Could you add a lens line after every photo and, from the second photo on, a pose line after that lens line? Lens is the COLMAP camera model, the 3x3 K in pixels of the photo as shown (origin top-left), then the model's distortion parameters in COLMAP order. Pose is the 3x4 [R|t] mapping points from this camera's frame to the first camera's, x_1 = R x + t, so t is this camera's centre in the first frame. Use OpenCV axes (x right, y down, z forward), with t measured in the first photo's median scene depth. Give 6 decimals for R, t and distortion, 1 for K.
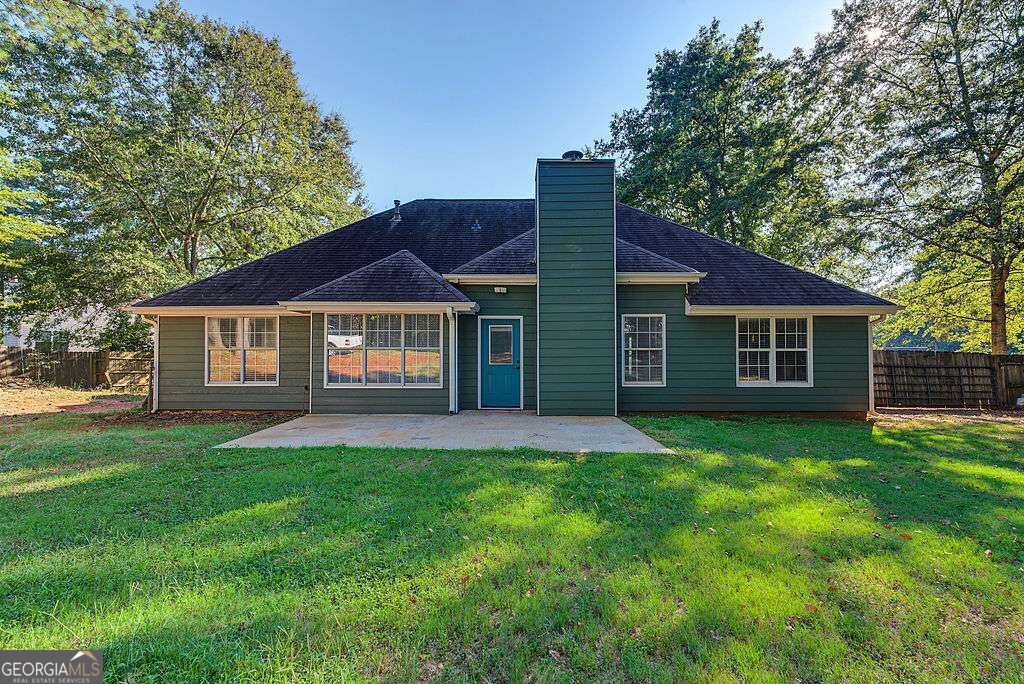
lens RADIAL K [[410.0, 0, 515.0], [0, 410.0, 347.3], [0, 0, 1]] dist [-0.001307, -0.000248]
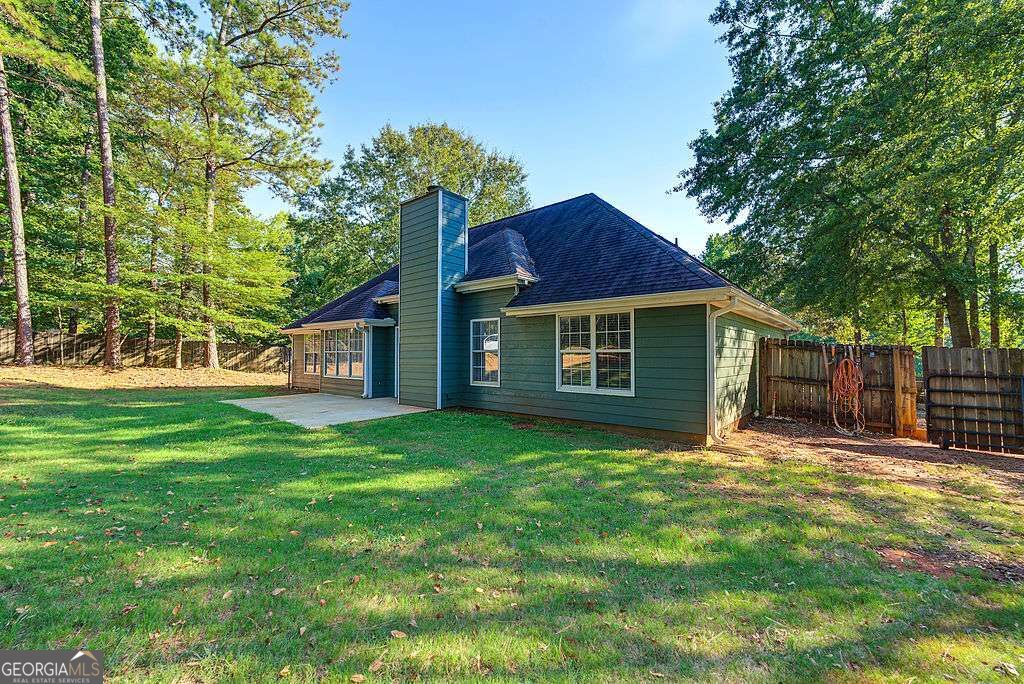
lens RADIAL K [[410.0, 0, 515.0], [0, 410.0, 347.3], [0, 0, 1]] dist [-0.001307, -0.000248]
pose [[0.776096, -0.011967, -0.630502, 1.049279], [0.010391, 0.999927, -0.006188, 0.001716], [0.630530, -0.001749, 0.776163, 0.220864]]
